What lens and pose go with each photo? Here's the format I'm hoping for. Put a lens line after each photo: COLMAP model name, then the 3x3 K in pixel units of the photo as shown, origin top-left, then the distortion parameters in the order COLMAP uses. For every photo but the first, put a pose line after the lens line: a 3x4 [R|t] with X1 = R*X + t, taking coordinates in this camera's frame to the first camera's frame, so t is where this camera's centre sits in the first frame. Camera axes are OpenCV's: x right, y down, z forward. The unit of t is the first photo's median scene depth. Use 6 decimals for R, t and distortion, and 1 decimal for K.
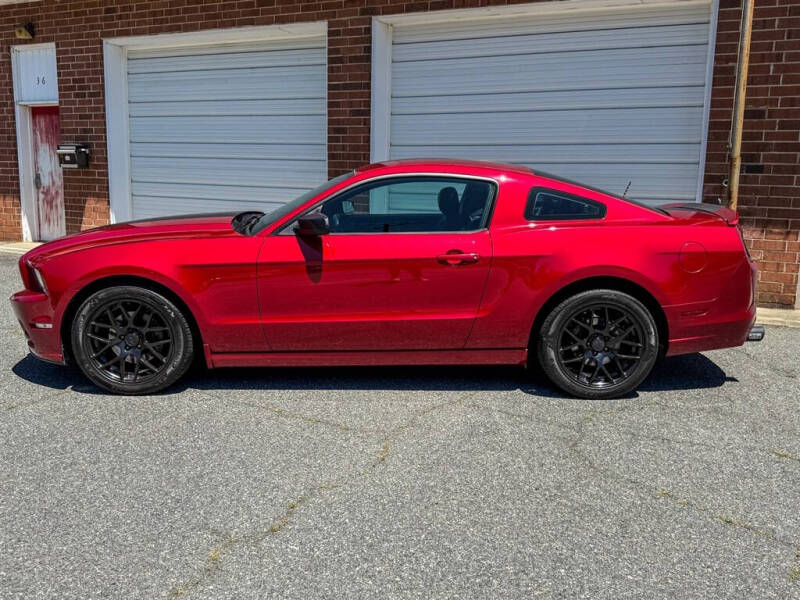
lens RADIAL K [[749.8, 0, 409.2], [0, 749.8, 306.2], [0, 0, 1]] dist [0.114938, -0.230607]
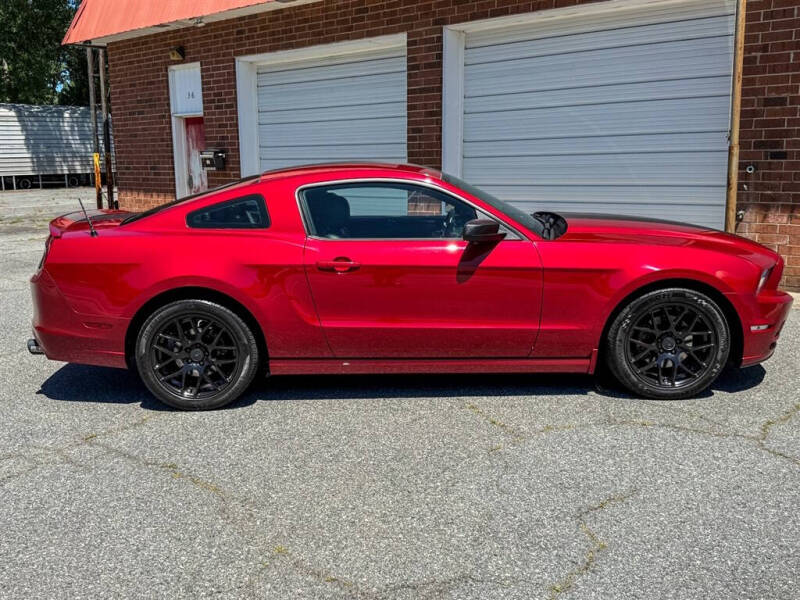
lens RADIAL K [[806.7, 0, 409.4], [0, 806.7, 308.1], [0, 0, 1]] dist [0.143608, -0.326197]
pose [[0.965189, 0.018902, -0.260871, 0.210462], [-0.019158, 0.999815, 0.001563, 0.025236], [0.260852, 0.003489, 0.965372, -0.147855]]
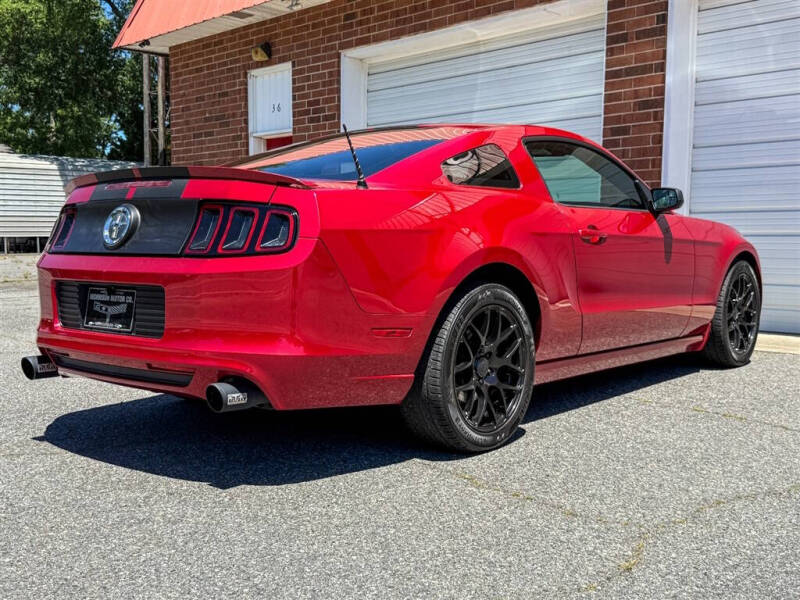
lens RADIAL K [[902.5, 0, 400.0], [0, 902.5, 300.0], [0, 0, 1]] dist [0.194546, -0.468923]
pose [[0.939051, 0.009263, -0.343653, 0.014412], [-0.048875, 0.993080, -0.106785, 0.034648], [0.340286, 0.117072, 0.933006, 0.117019]]
